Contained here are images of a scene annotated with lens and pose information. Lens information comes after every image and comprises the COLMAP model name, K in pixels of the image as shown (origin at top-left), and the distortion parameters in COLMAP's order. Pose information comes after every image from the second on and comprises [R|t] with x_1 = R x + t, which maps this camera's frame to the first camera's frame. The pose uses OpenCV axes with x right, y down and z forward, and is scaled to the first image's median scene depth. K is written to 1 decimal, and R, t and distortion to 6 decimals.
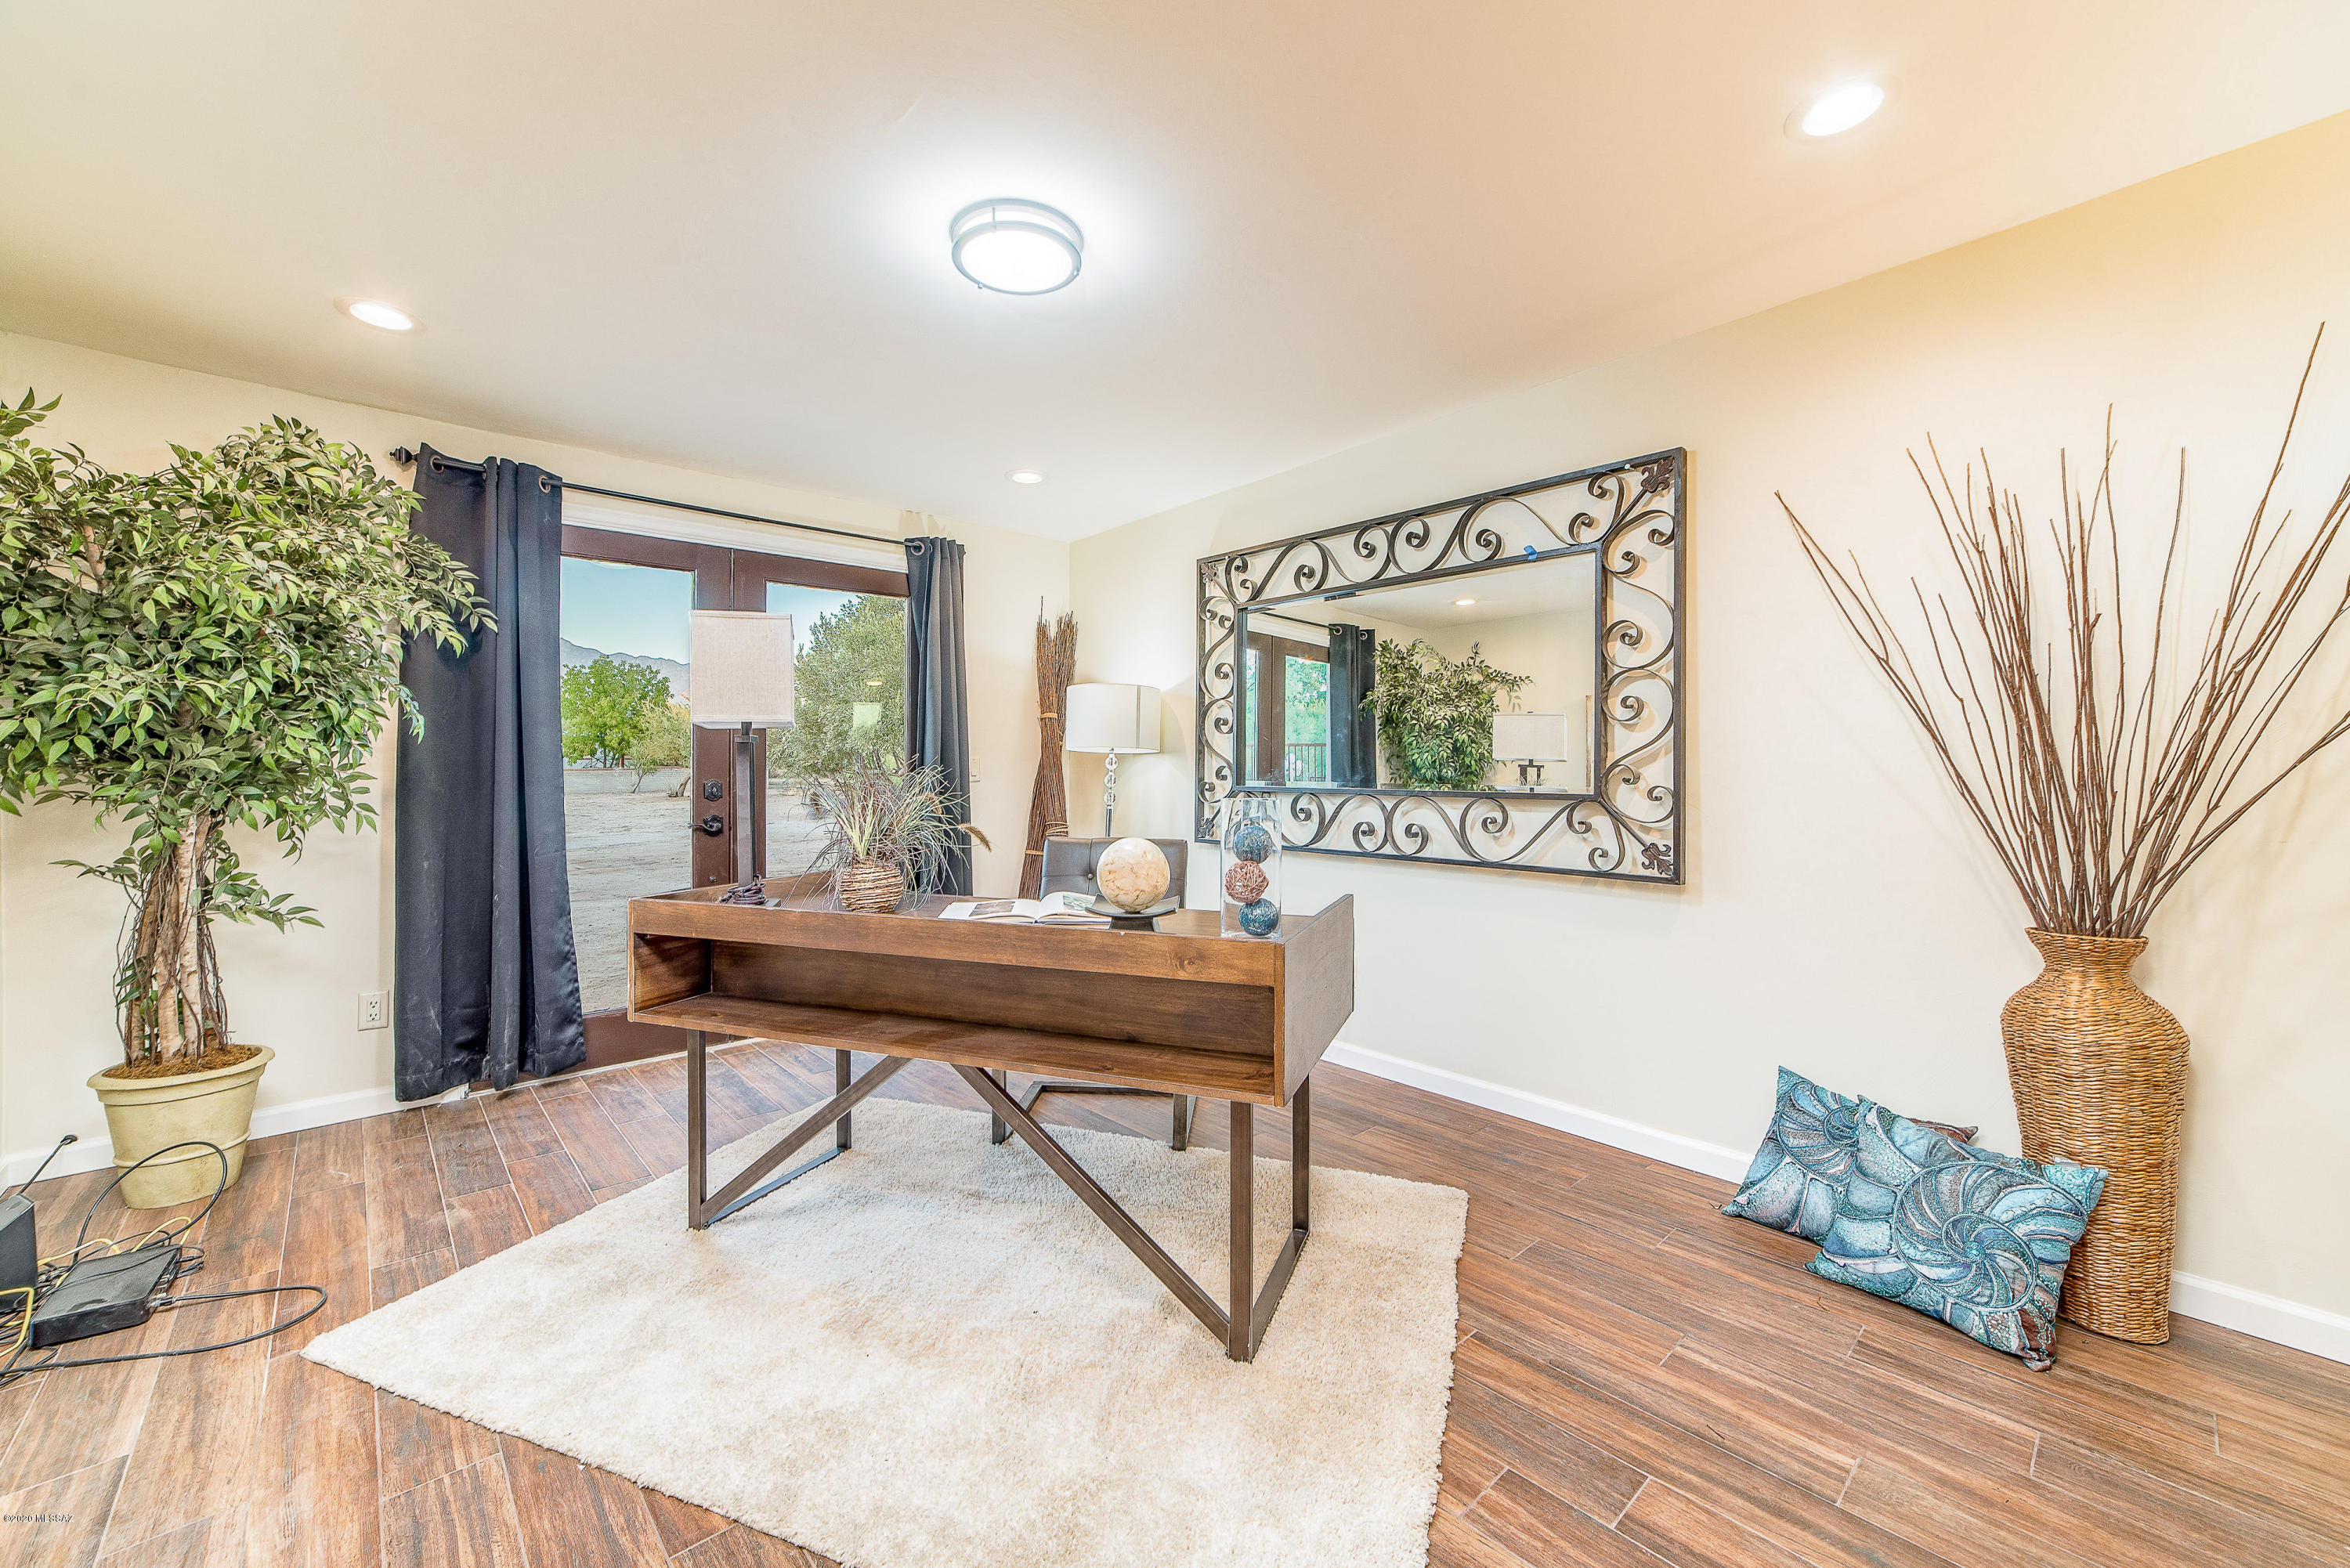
lens RADIAL K [[914.9, 0, 1175.2], [0, 914.9, 777.5], [0, 0, 1]] dist [-0.008558, 0.000192]
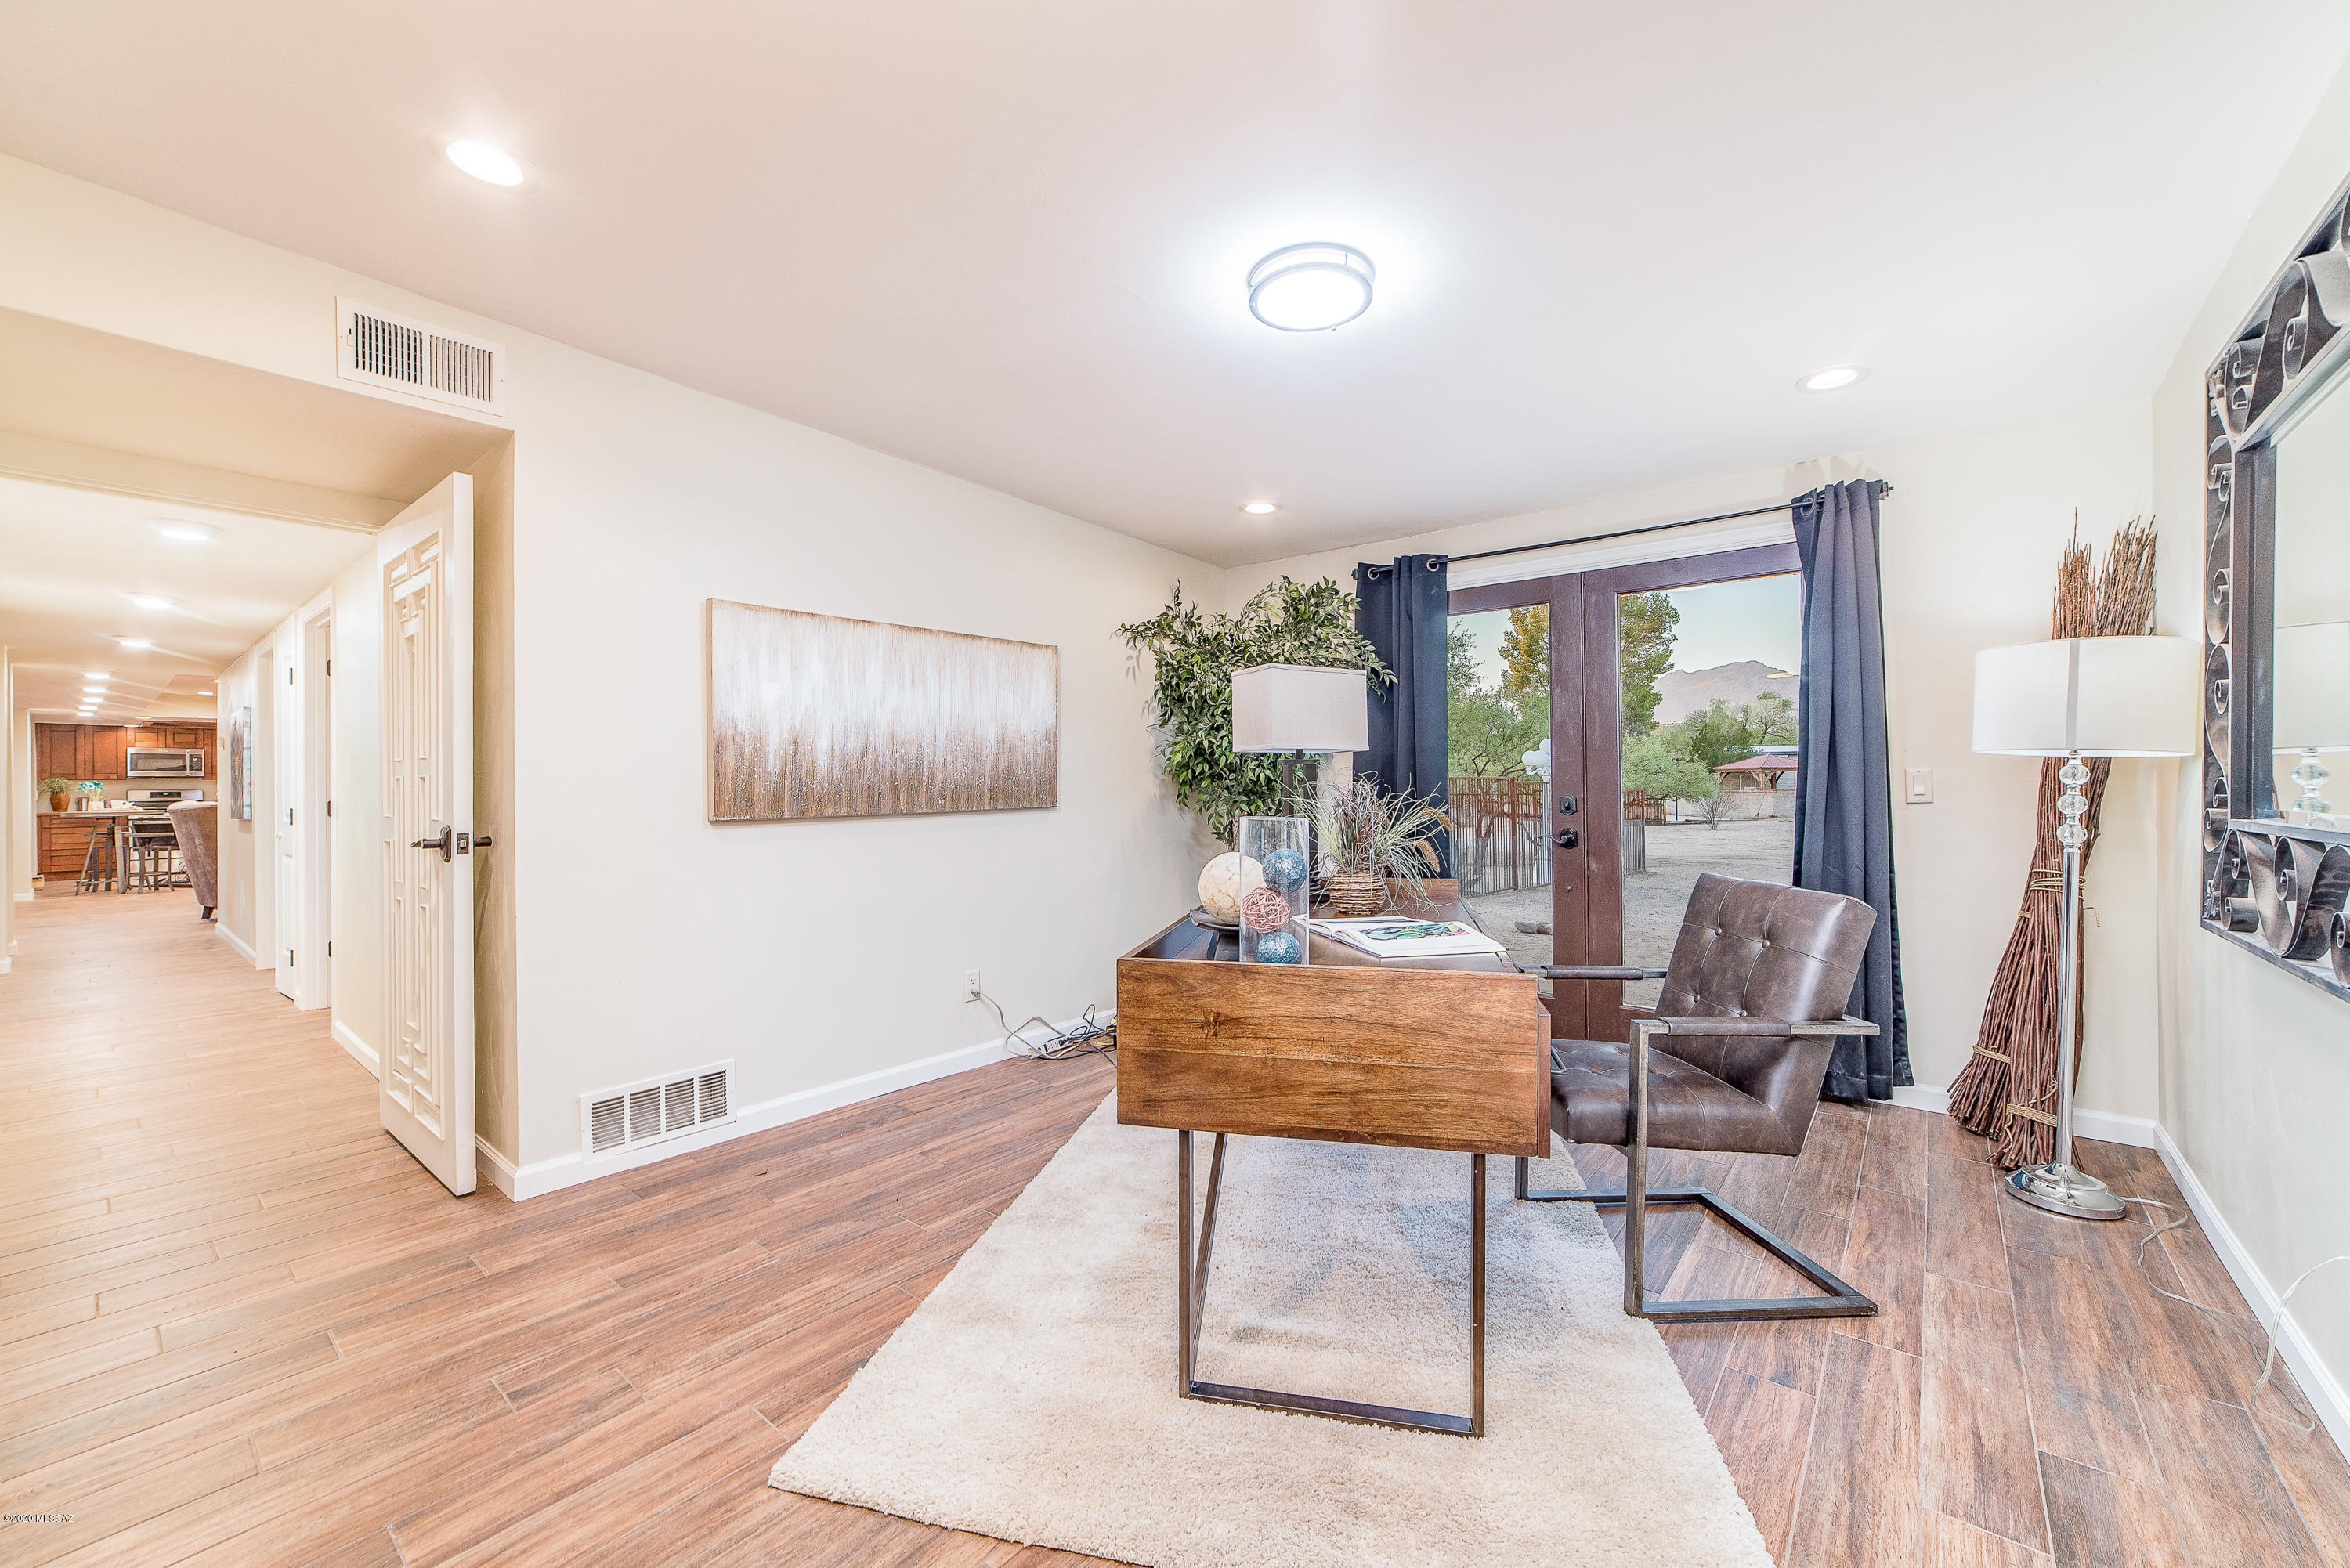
lens RADIAL K [[913.3, 0, 1178.0], [0, 913.3, 786.0], [0, 0, 1]] dist [-0.017625, 0.009094]
pose [[0.142506, 0.012316, -0.989717, 0.772990], [-0.010803, 0.999882, 0.010887, -0.025222], [0.989735, 0.009141, 0.142622, 0.653752]]
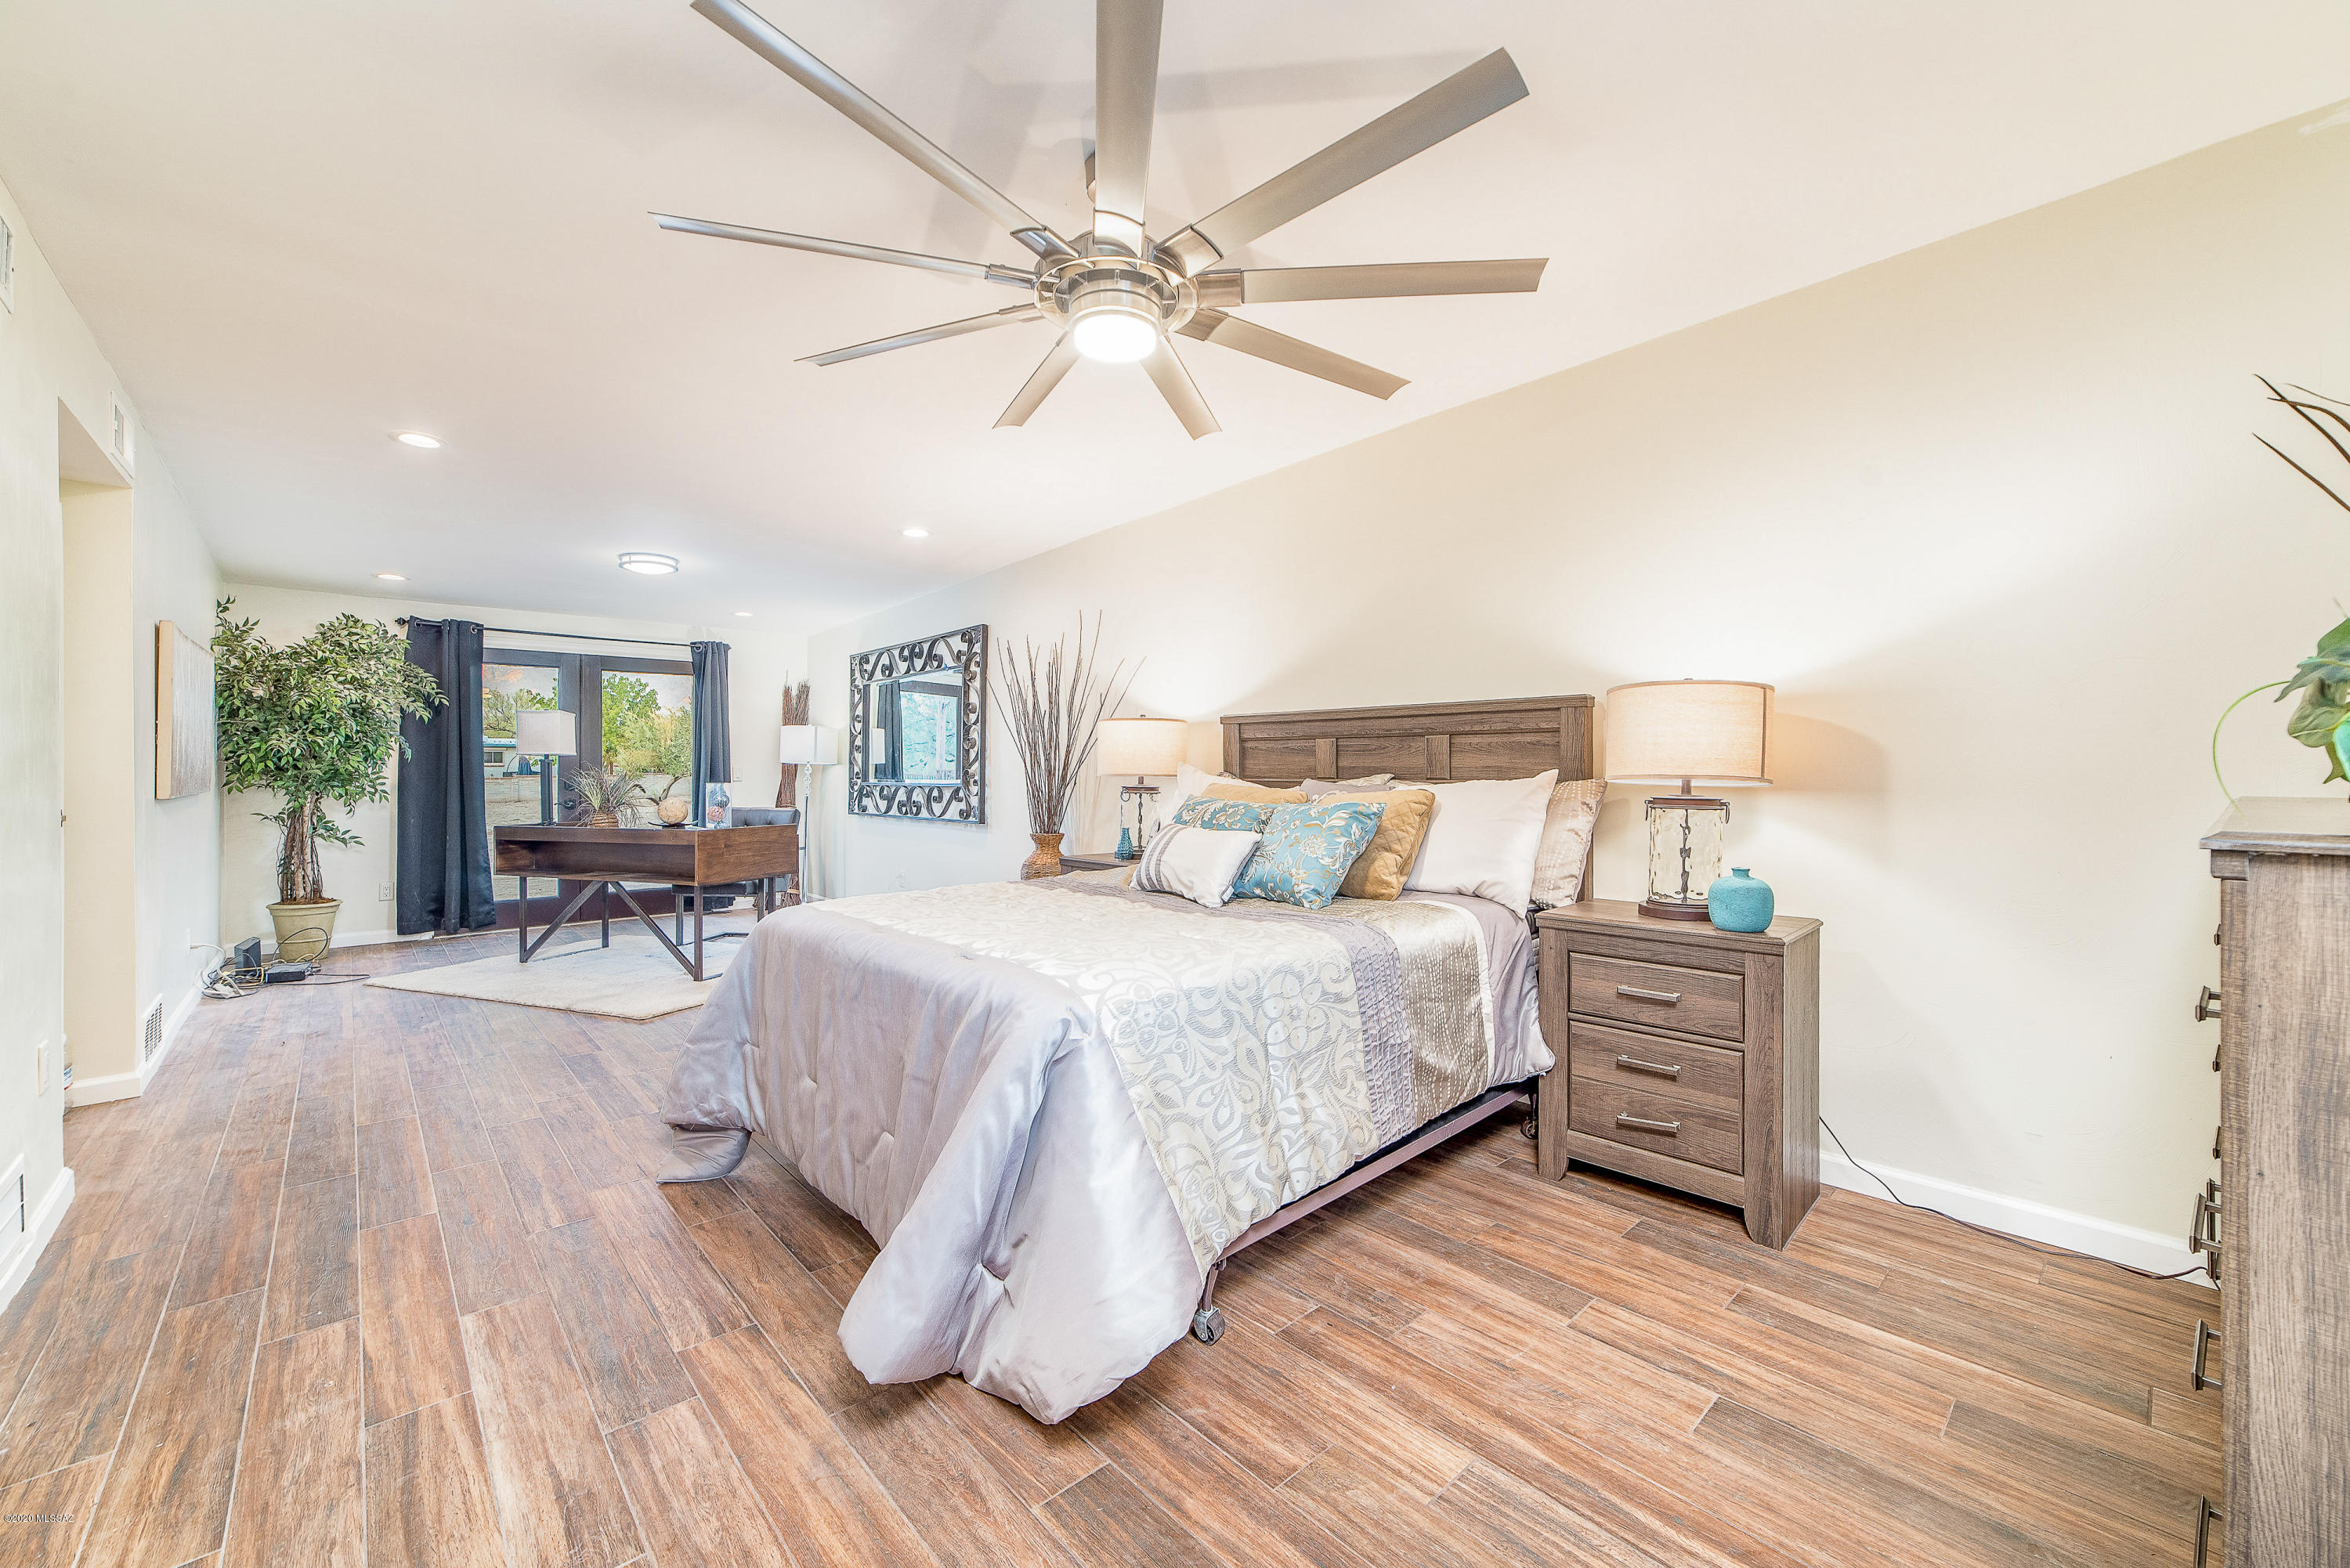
lens RADIAL K [[915.1, 0, 1176.3], [0, 915.1, 776.7], [0, 0, 1]] dist [-0.018696, 0.008858]
pose [[0.999985, -0.004551, 0.002970, 1.169332], [0.004569, 0.999972, -0.005999, 0.021825], [-0.002943, 0.006013, 0.999978, -1.376392]]
